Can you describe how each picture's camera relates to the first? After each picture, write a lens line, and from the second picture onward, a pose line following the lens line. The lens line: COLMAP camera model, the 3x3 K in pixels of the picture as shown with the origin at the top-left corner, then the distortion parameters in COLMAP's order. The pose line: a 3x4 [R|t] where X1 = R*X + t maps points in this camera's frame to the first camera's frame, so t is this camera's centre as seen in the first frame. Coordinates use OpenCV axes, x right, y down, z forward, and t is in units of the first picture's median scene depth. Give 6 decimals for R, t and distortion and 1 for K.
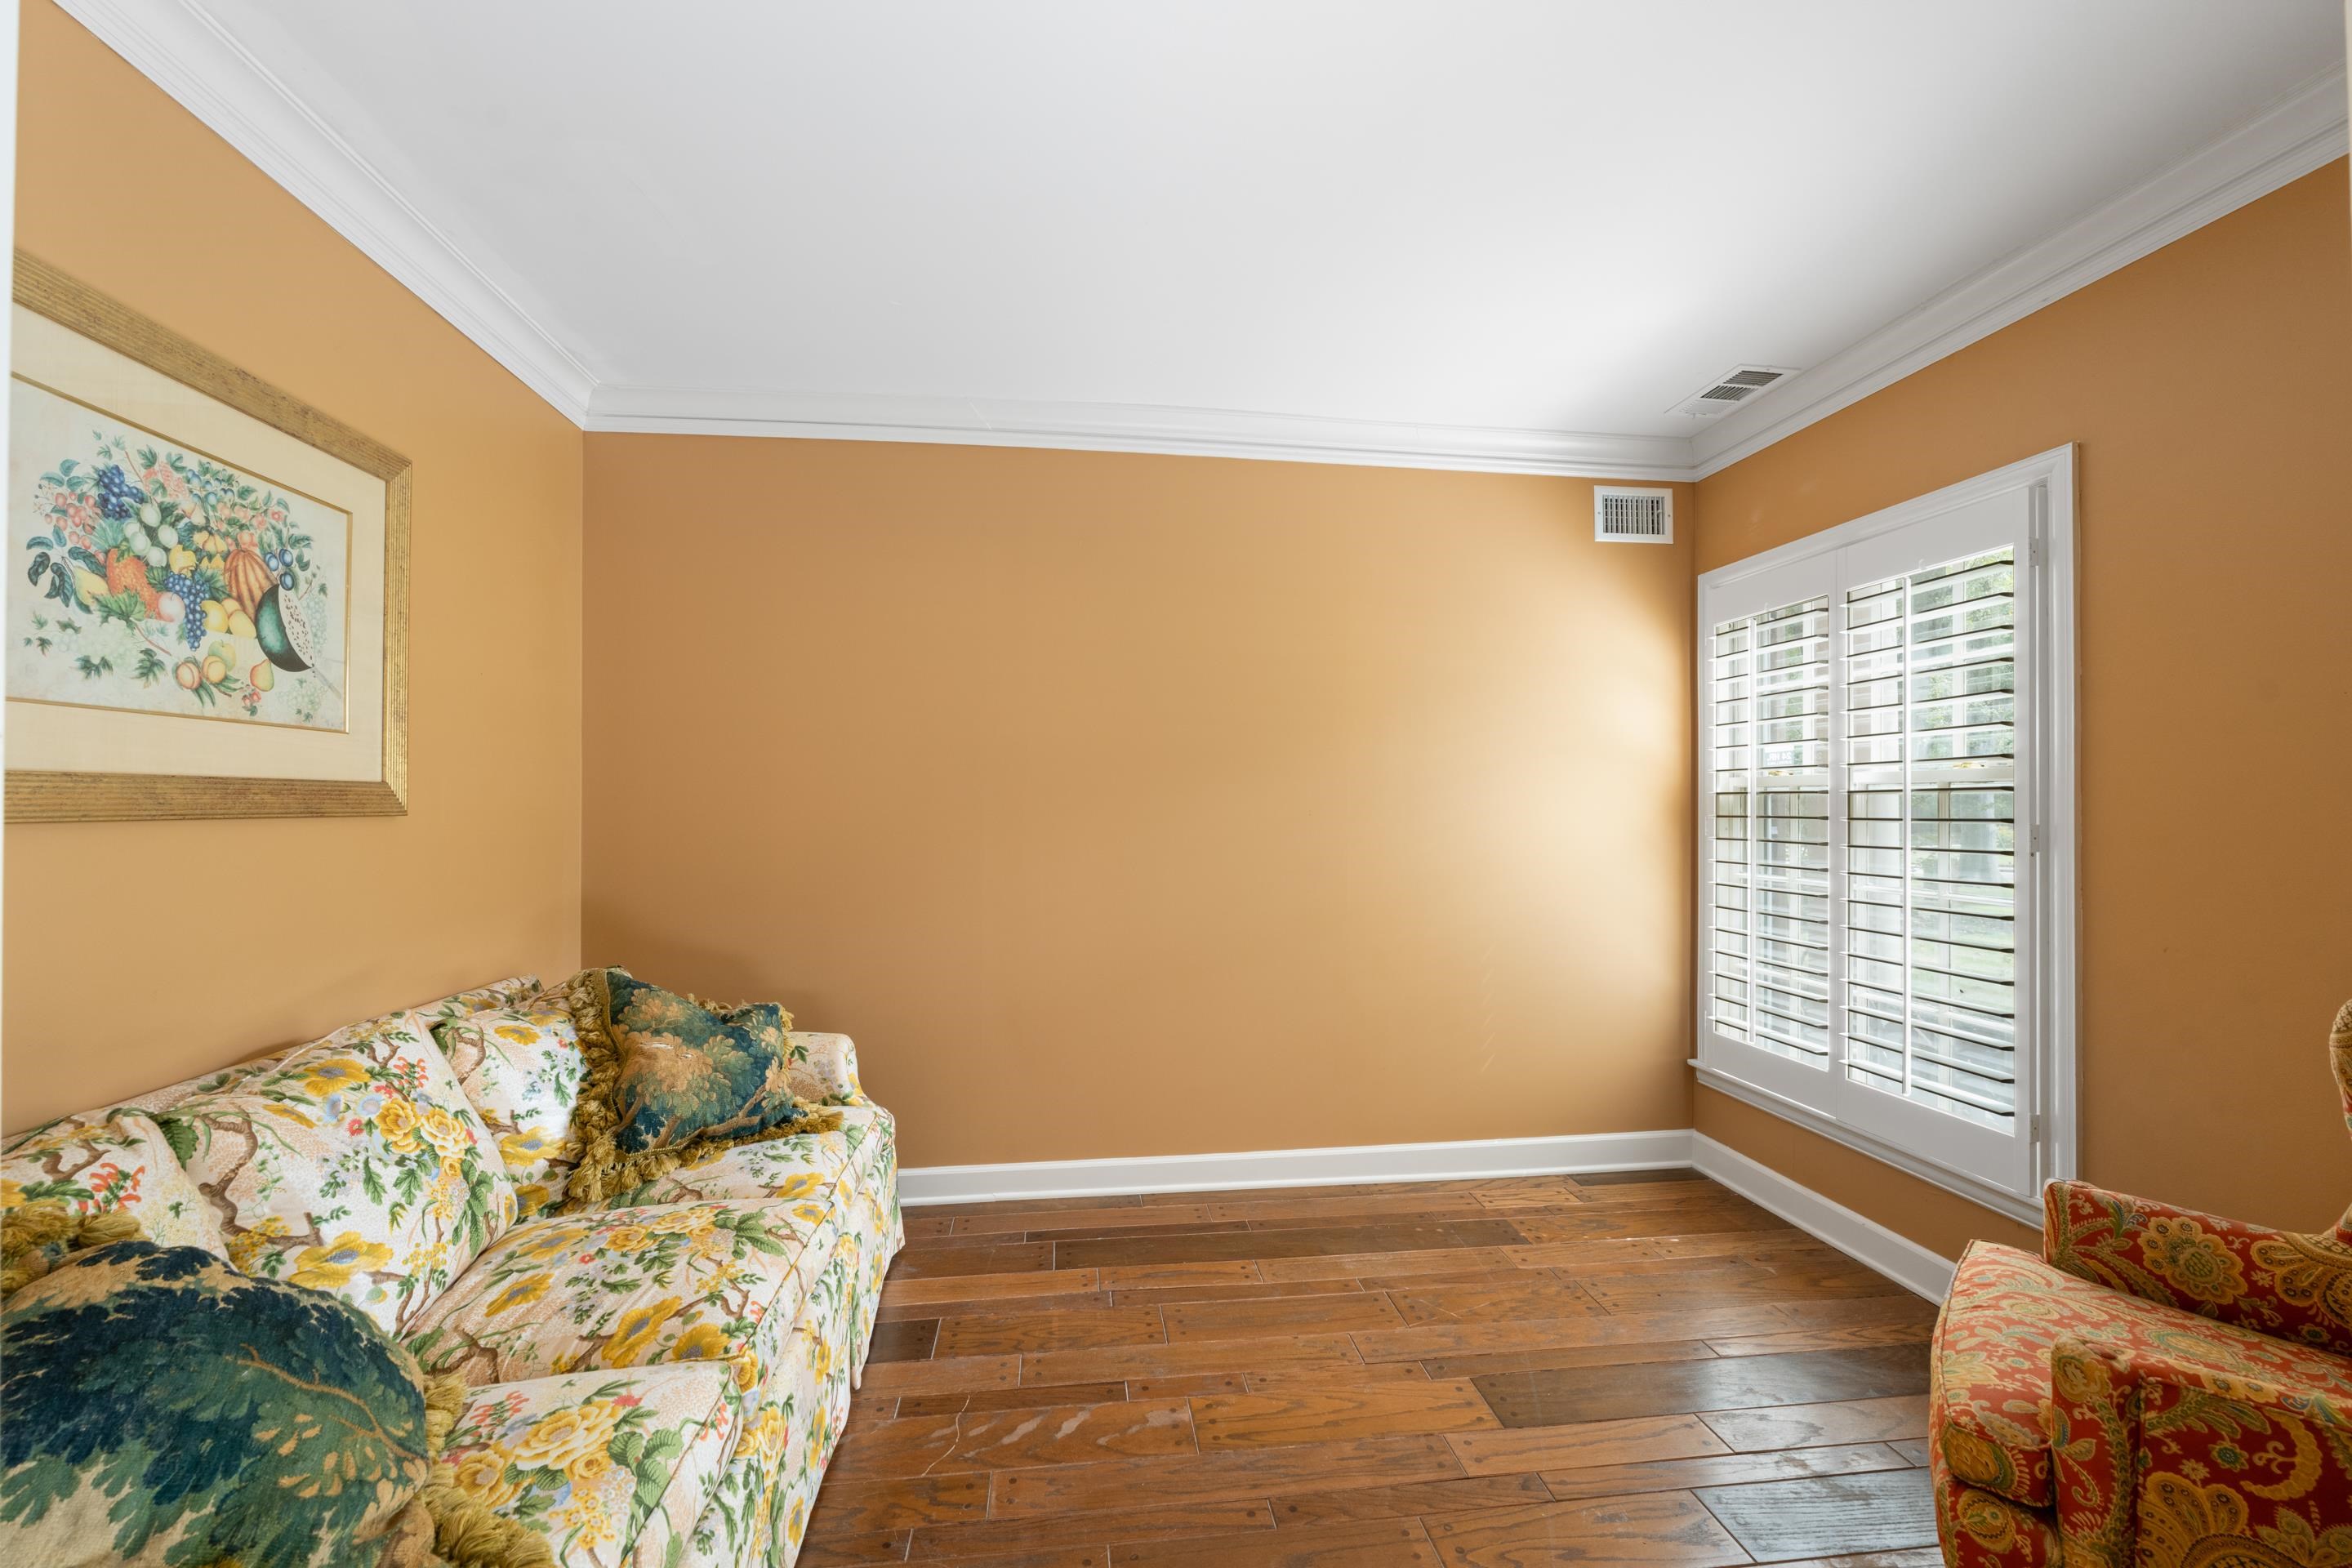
lens RADIAL K [[952.5, 0, 1176.0], [0, 952.5, 784.0], [0, 0, 1]] dist [-0.002068, -0.000049]
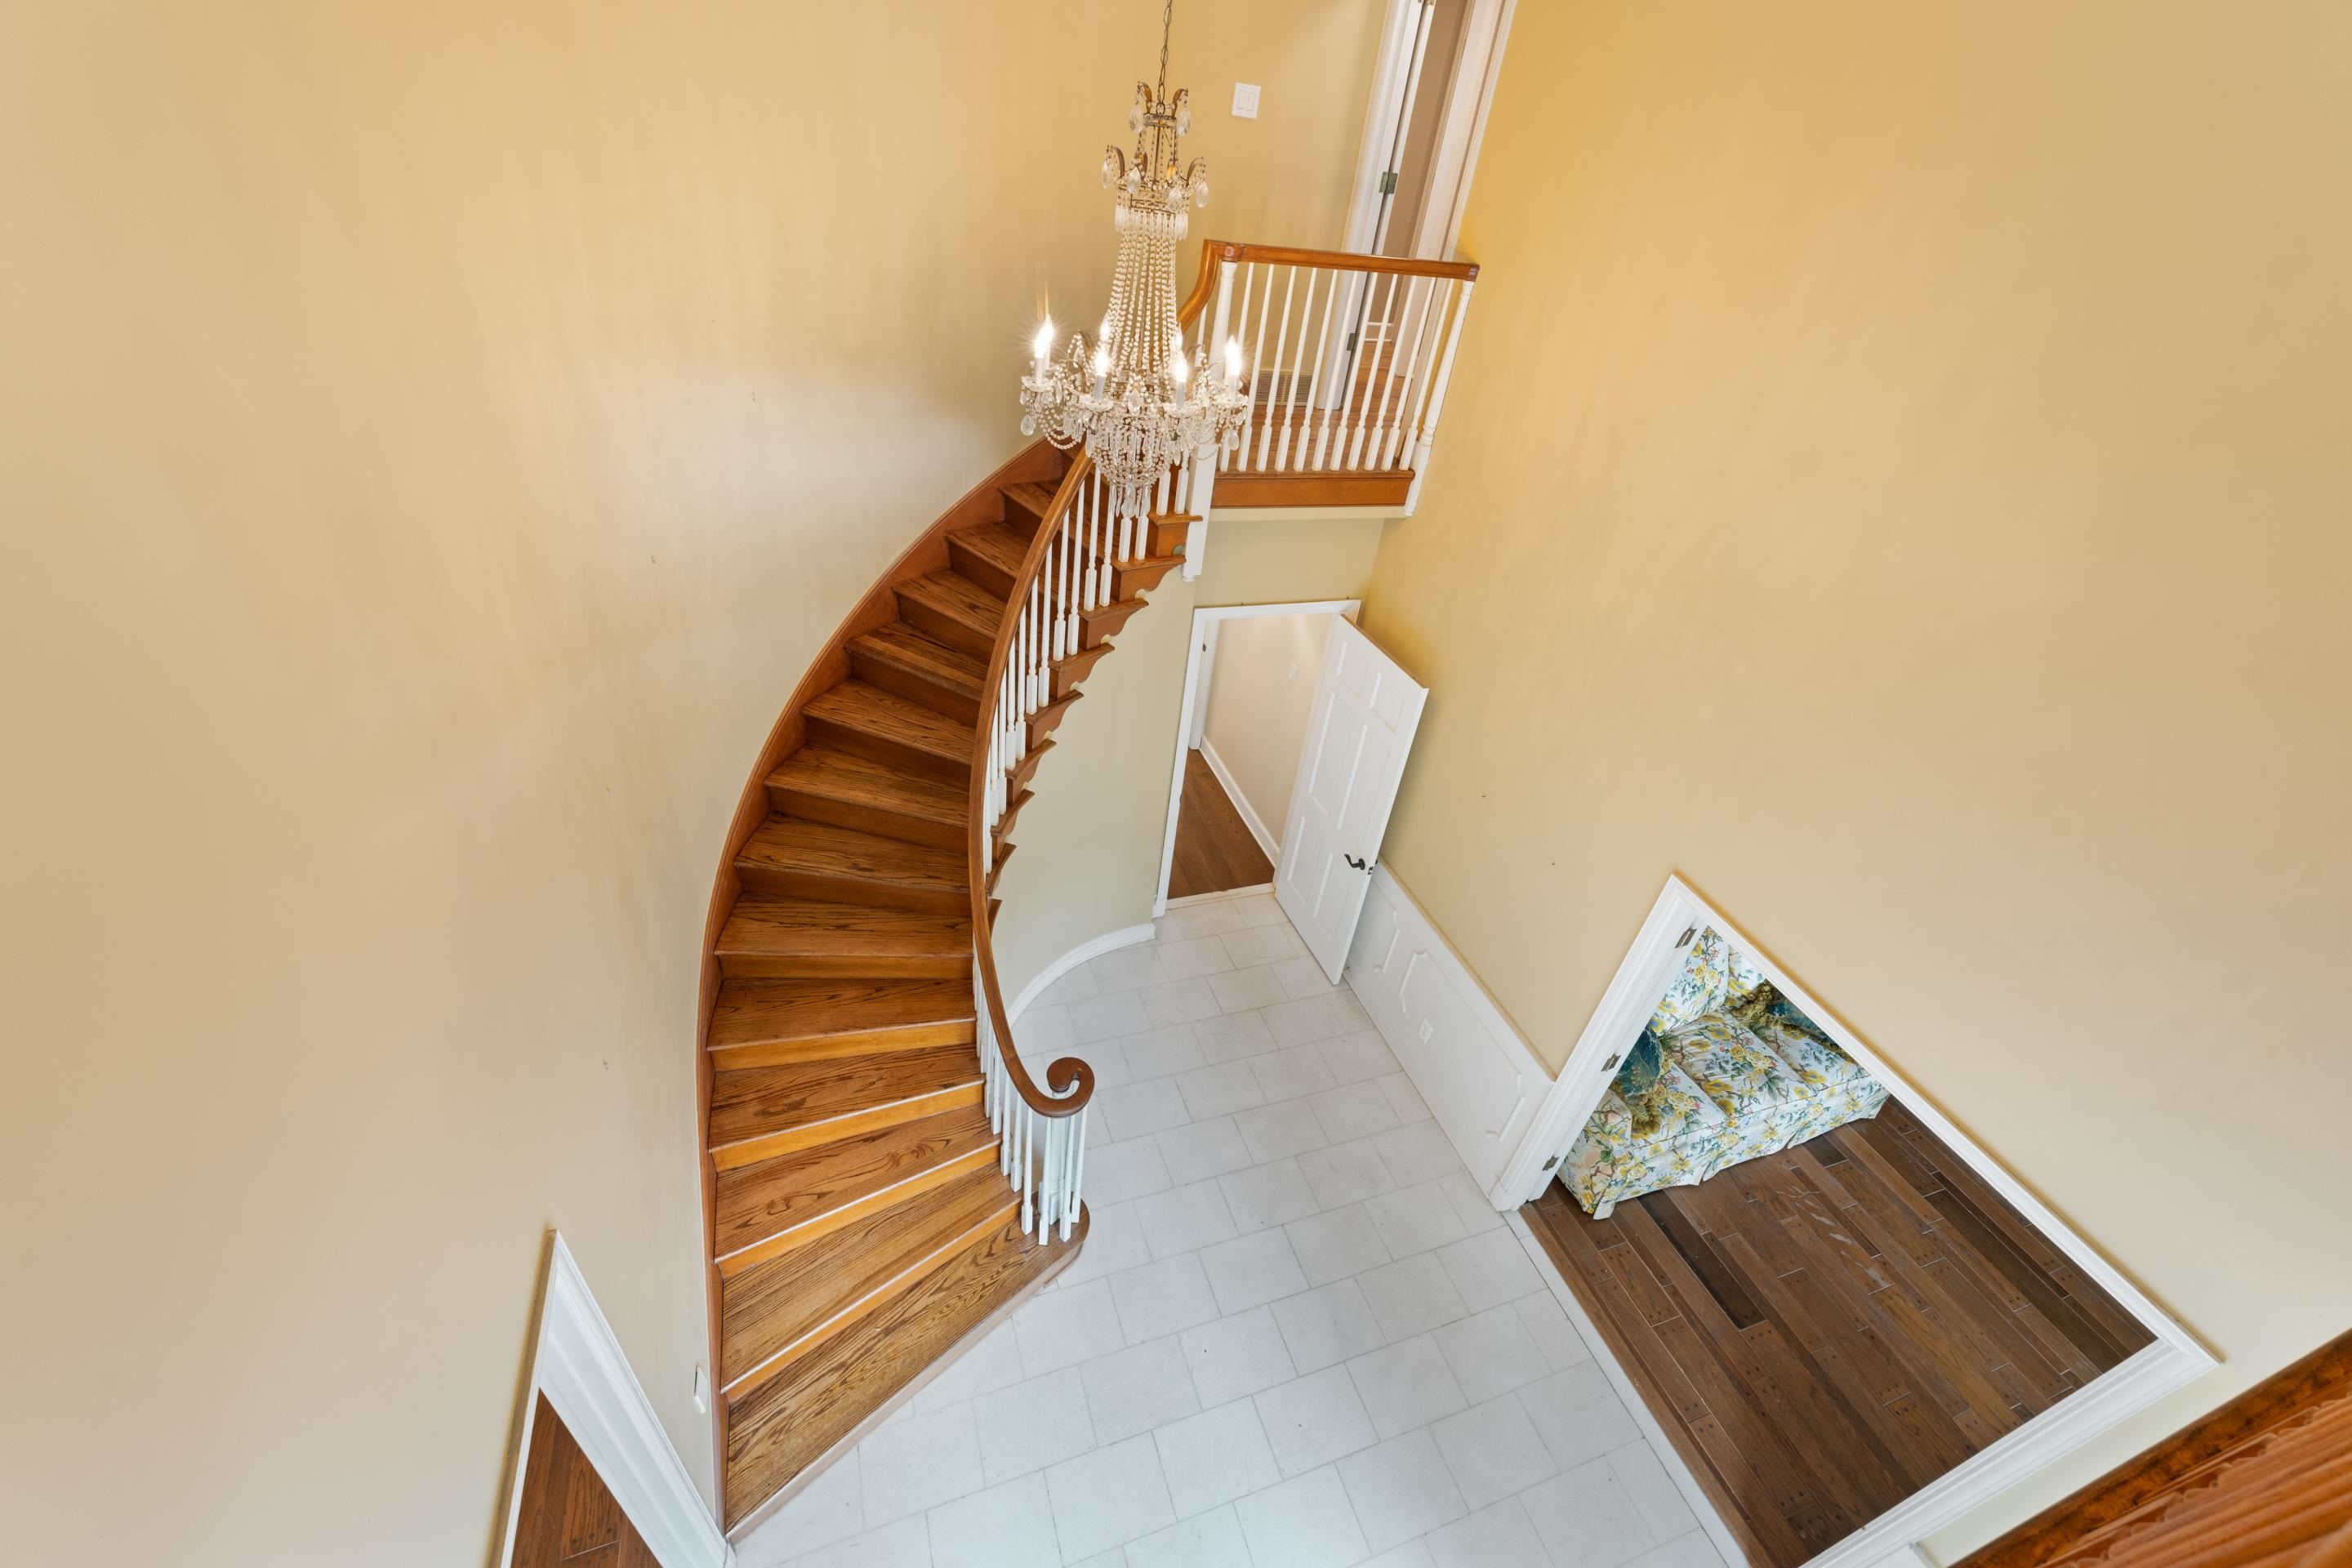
lens RADIAL K [[928.5, 0, 1176.0], [0, 928.5, 784.0], [0, 0, 1]] dist [0.000736, -0.000014]
pose [[0.216242, 0.588885, -0.778752, 0.730025], [-0.097011, 0.806636, 0.583033, -1.565949], [0.971508, -0.050528, 0.231557, -1.201047]]
